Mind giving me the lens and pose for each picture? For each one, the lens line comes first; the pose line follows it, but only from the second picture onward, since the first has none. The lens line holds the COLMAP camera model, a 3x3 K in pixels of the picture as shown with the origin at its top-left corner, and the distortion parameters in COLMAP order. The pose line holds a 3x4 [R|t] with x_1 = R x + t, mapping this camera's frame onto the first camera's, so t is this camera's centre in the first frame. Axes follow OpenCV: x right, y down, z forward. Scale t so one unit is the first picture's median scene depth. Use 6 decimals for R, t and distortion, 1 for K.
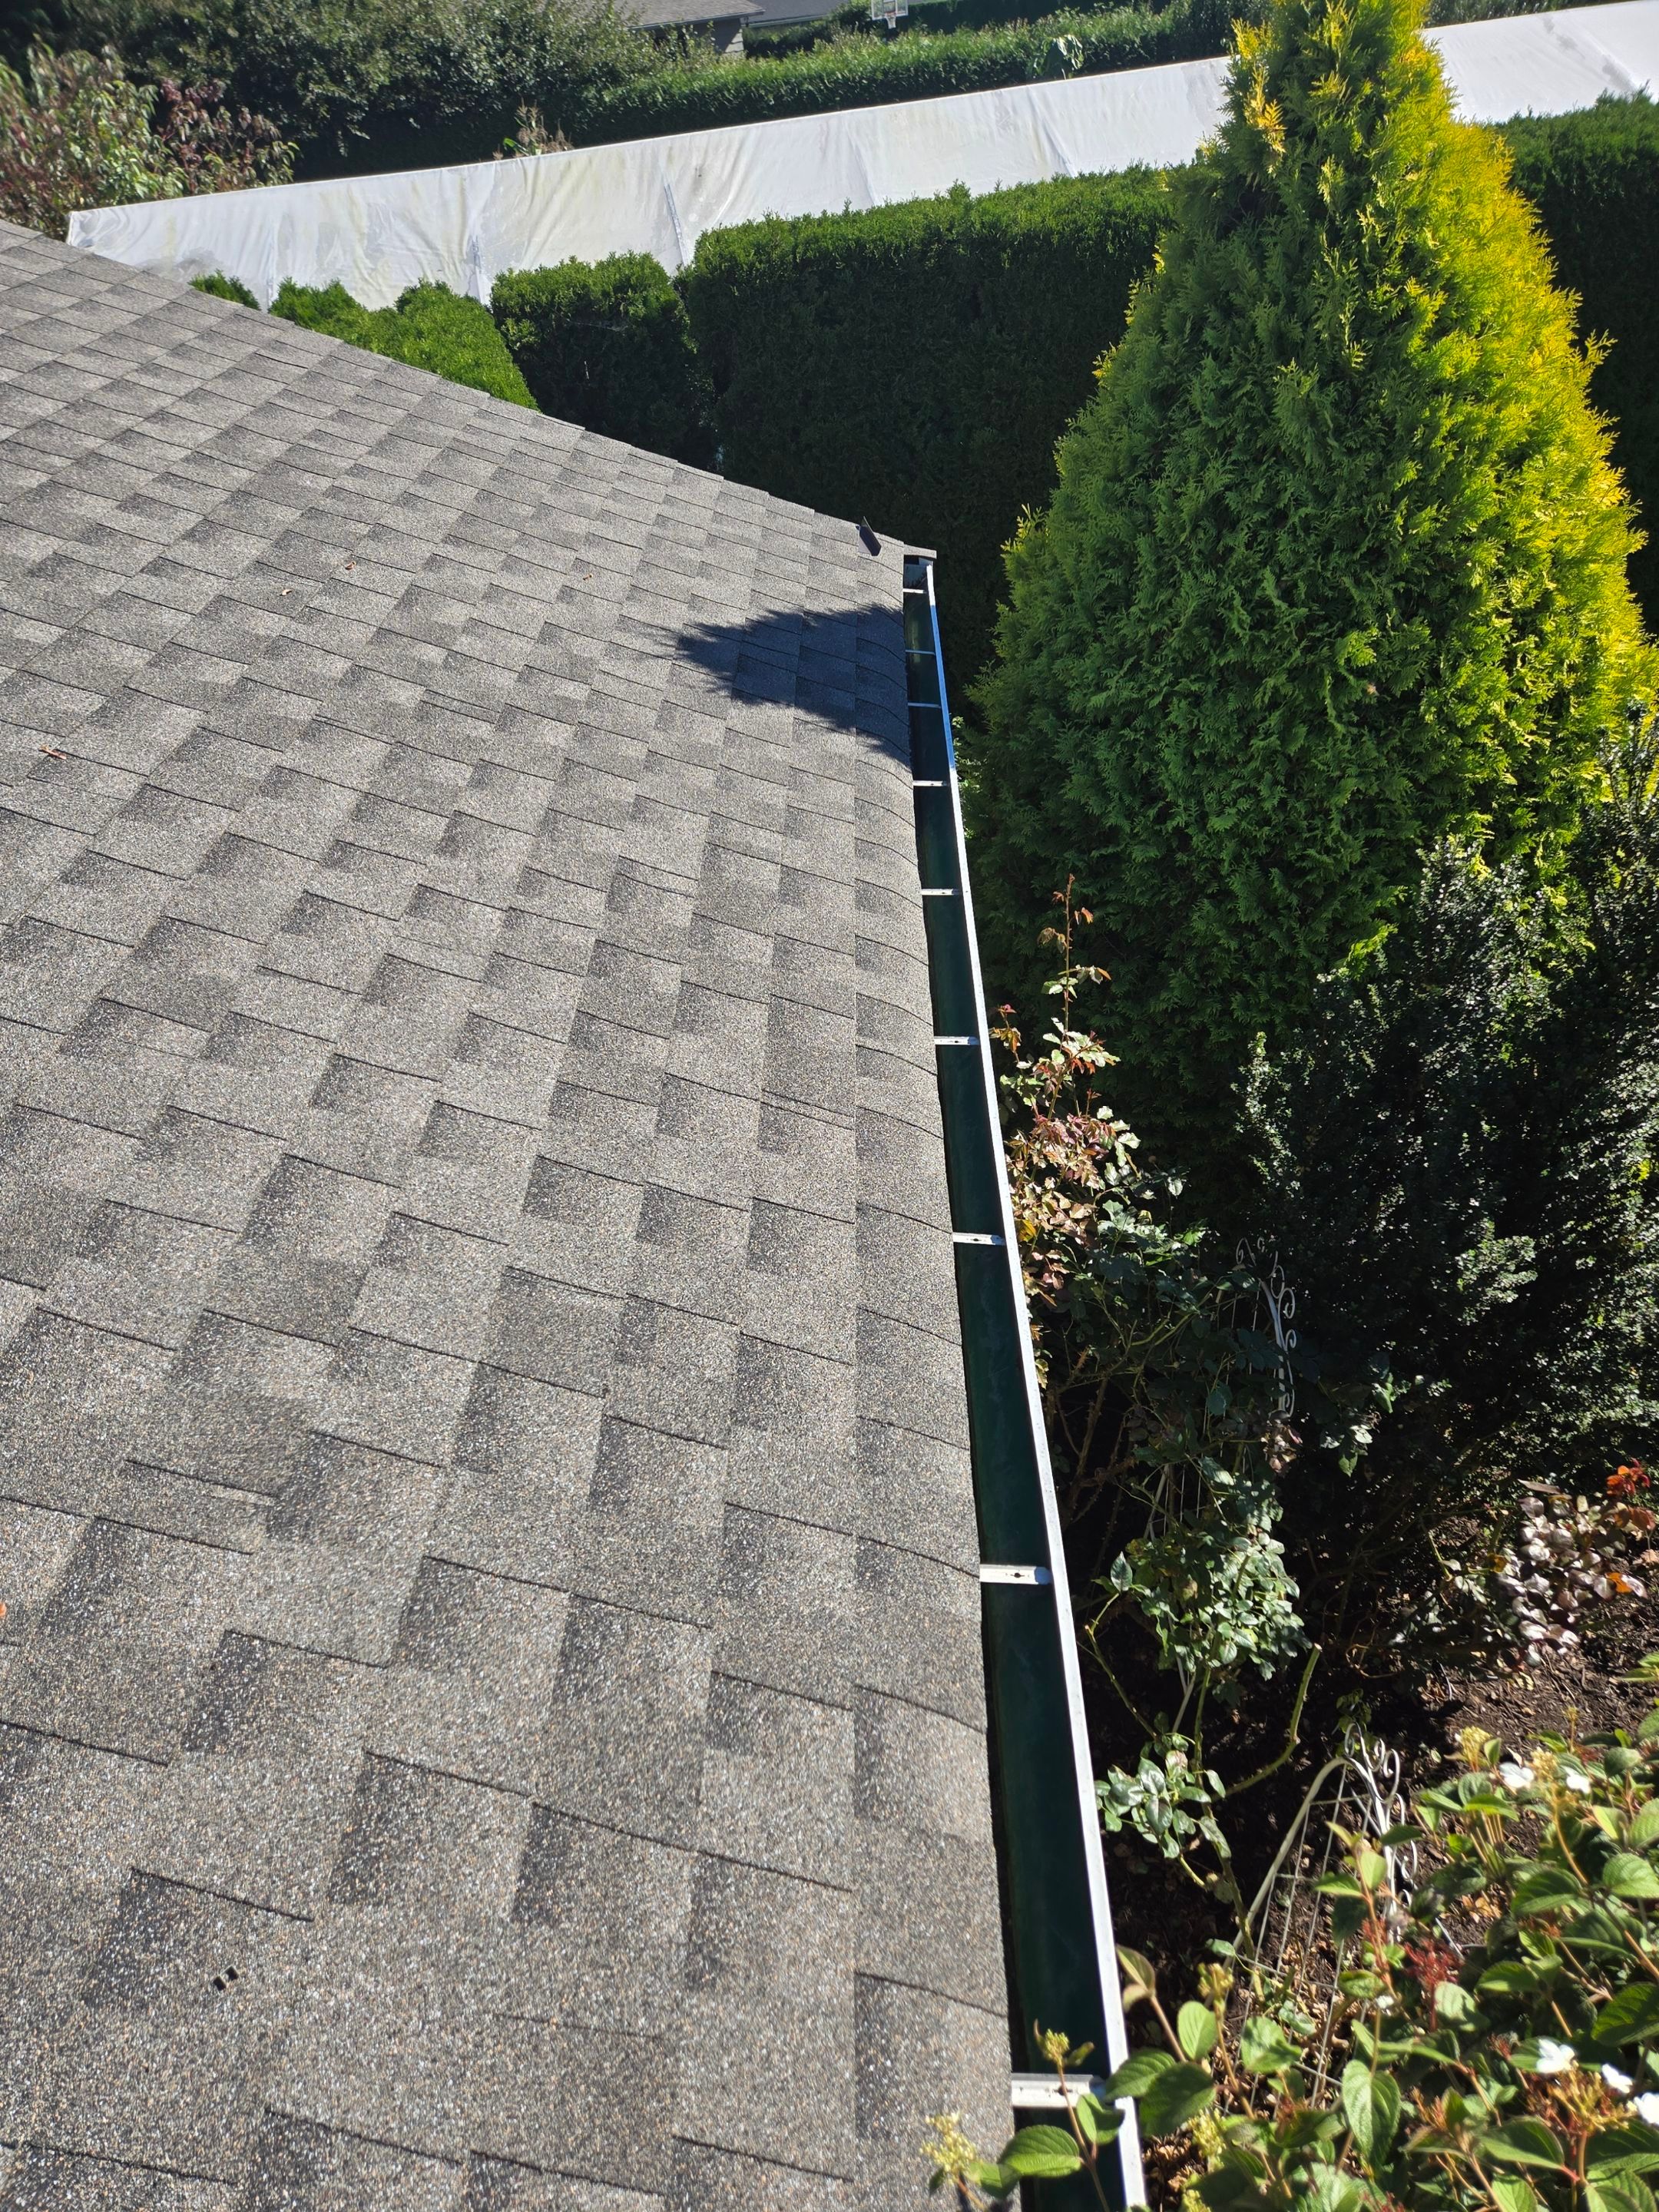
lens RADIAL K [[1406.5, 0, 829.5], [0, 1406.5, 1106.0], [0, 0, 1]] dist [-0.000092, 0.000040]
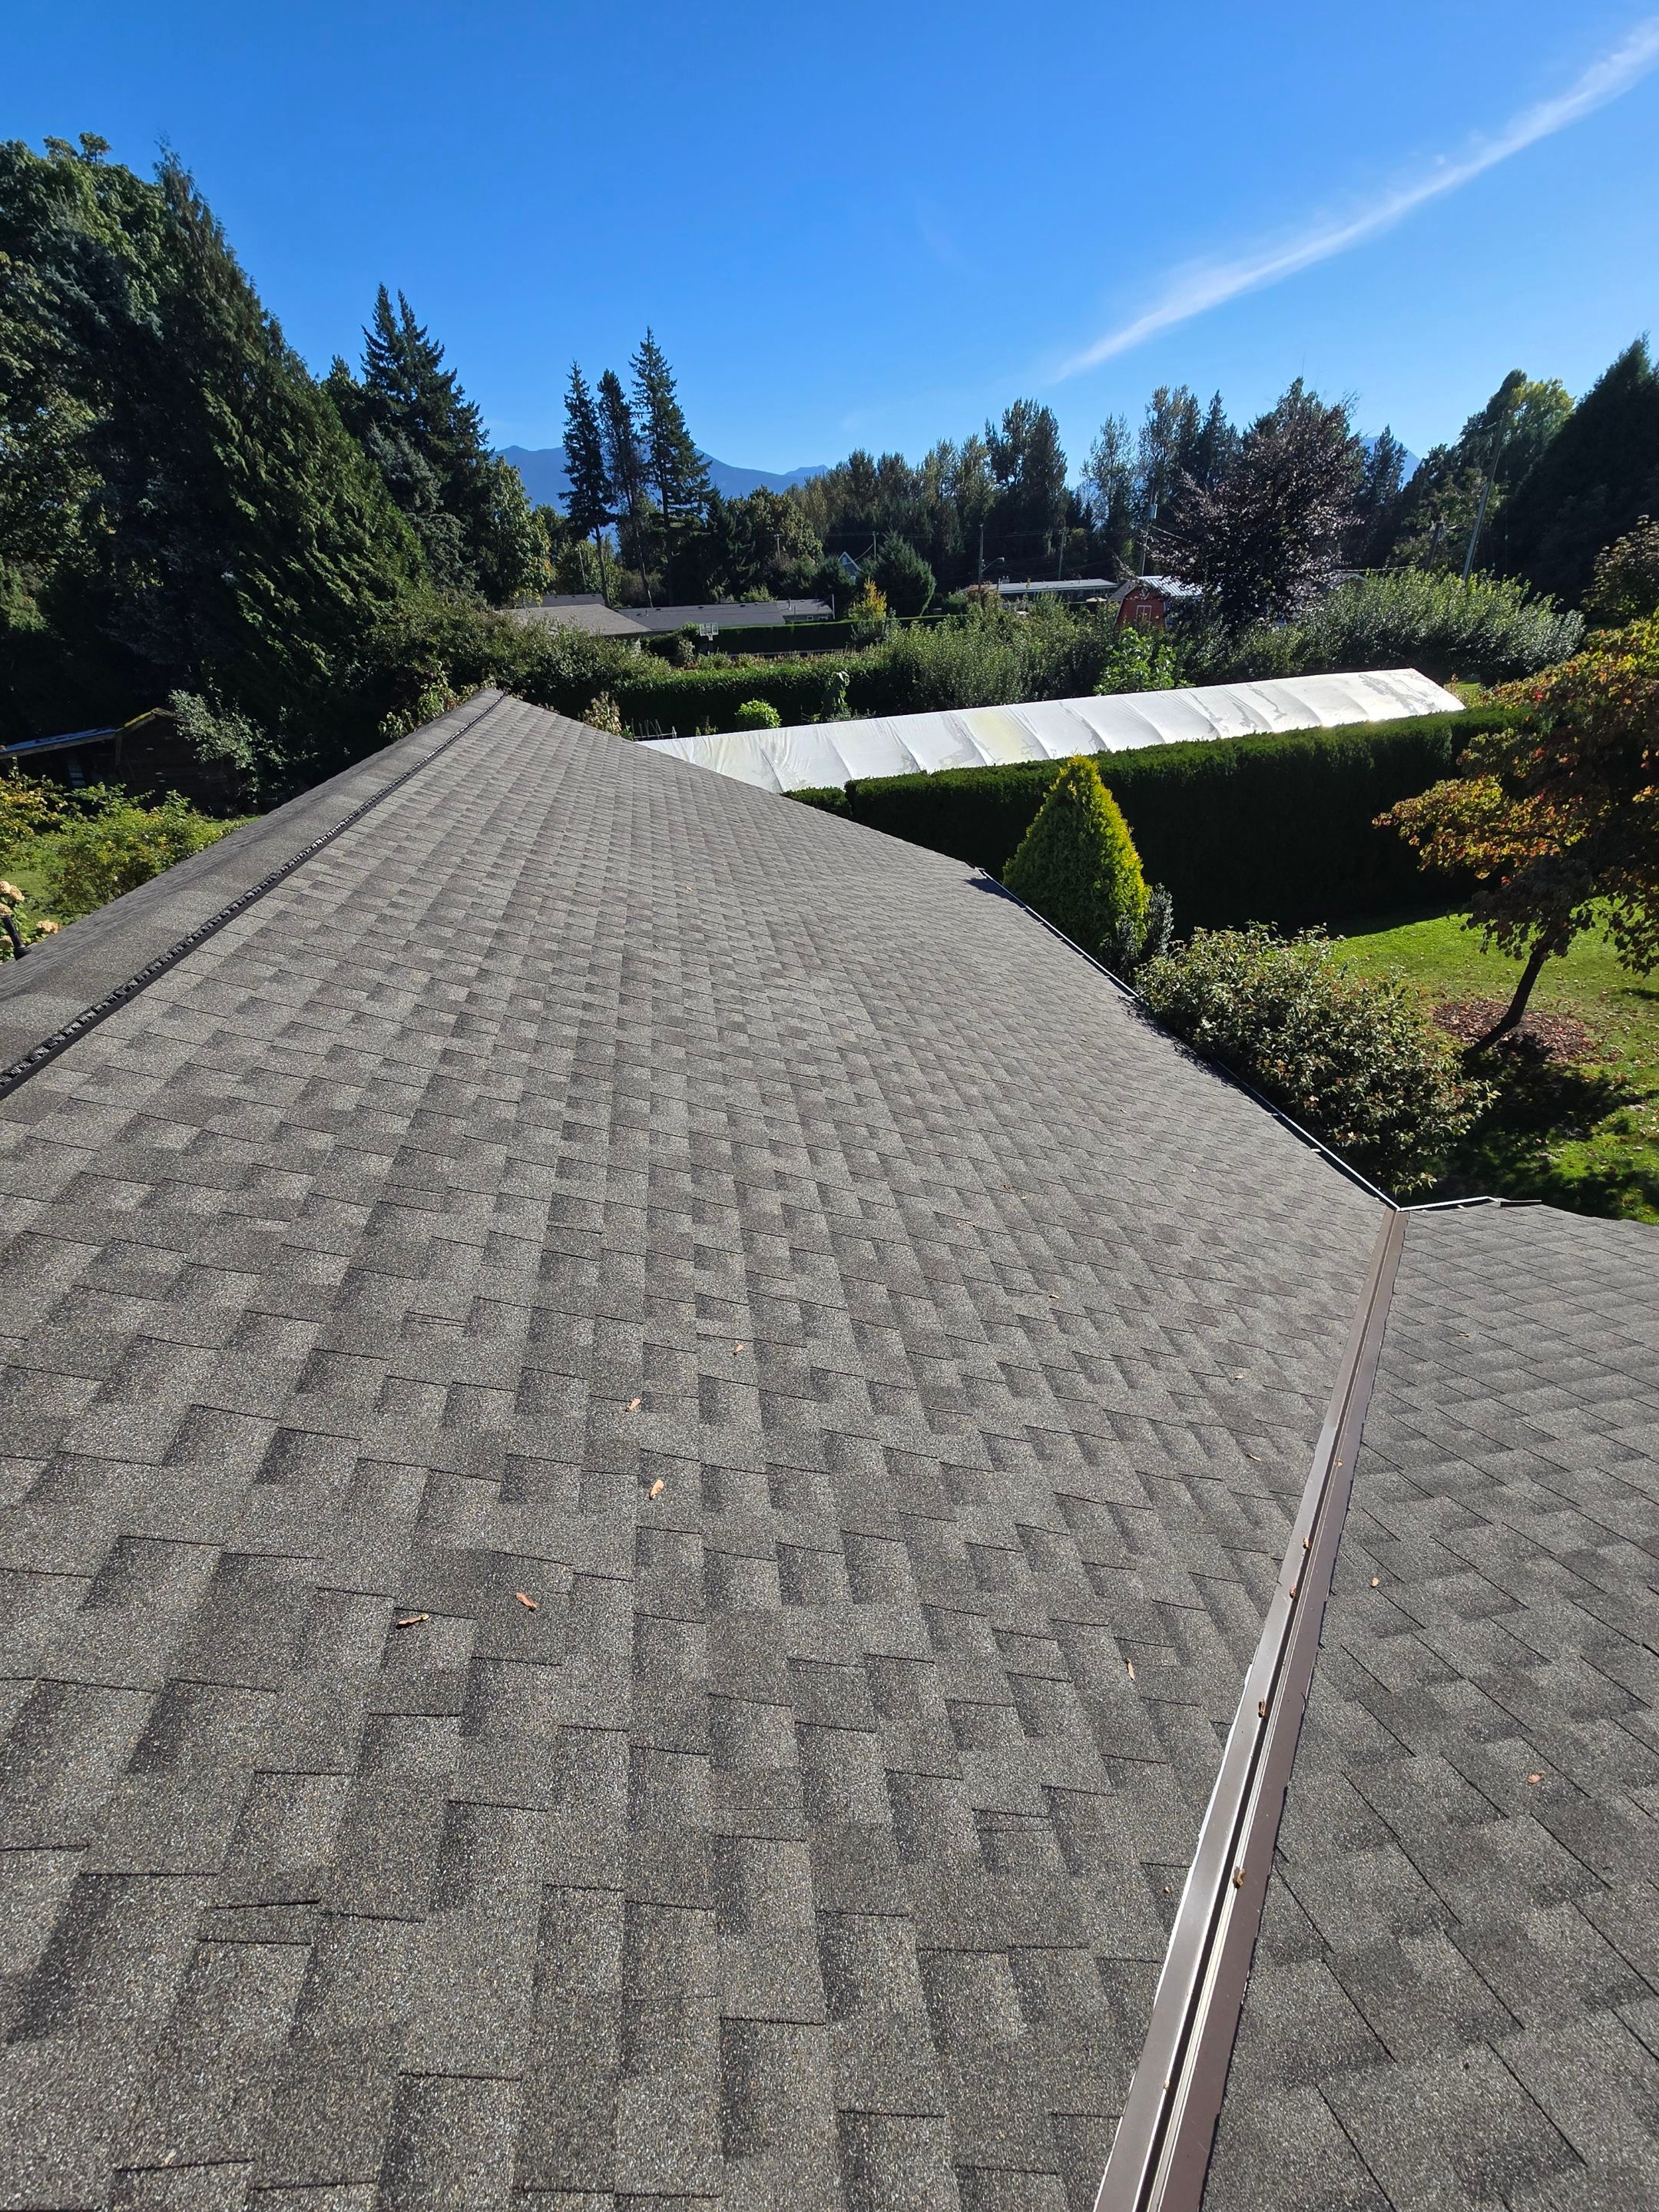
lens RADIAL K [[925.5, 0, 815.7], [0, 925.5, 1112.1], [0, 0, 1]] dist [0.002699, 0.002836]
pose [[0.980279, -0.037824, 0.193967, -1.229715], [0.068622, 0.985589, -0.154612, 0.881488], [-0.185323, 0.164874, 0.968748, -1.812597]]
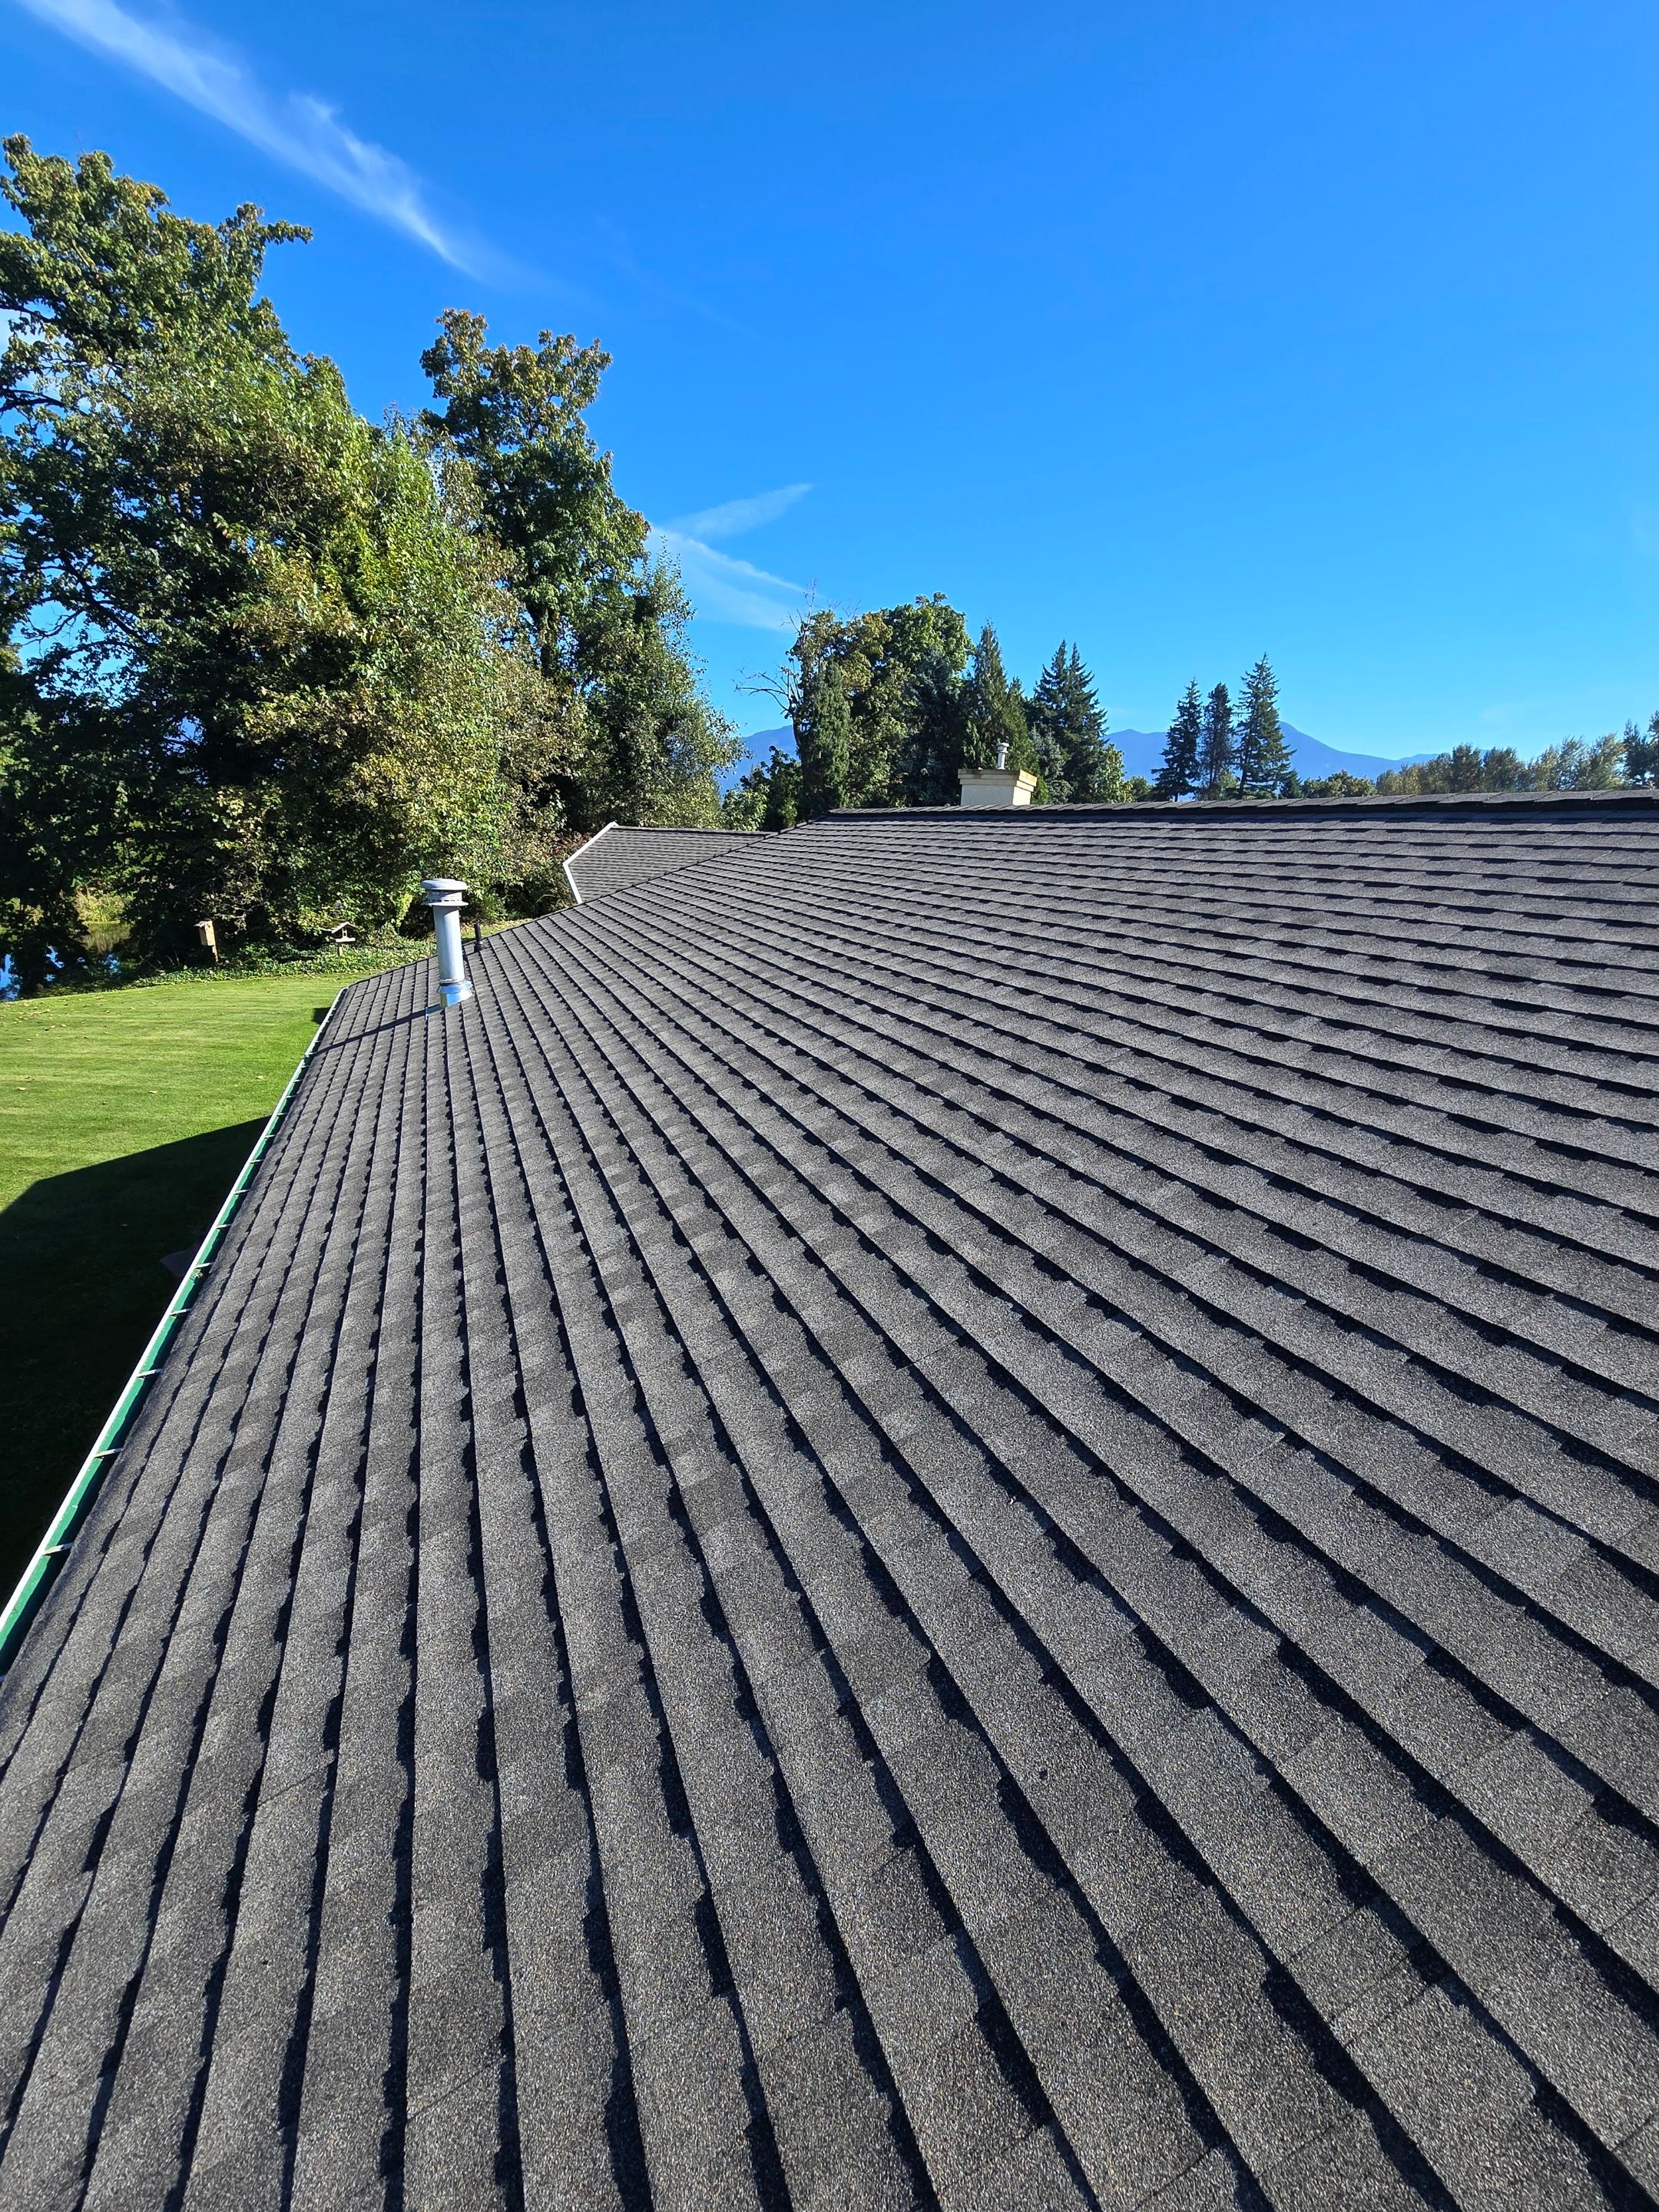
lens RADIAL K [[925.5, 0, 815.7], [0, 925.5, 1112.1], [0, 0, 1]] dist [0.002699, 0.002836]
pose [[0.923025, 0.239373, -0.301206, -0.675202], [-0.331233, 0.892685, -0.305610, 4.609486], [0.195727, 0.381855, 0.903259, -6.118852]]
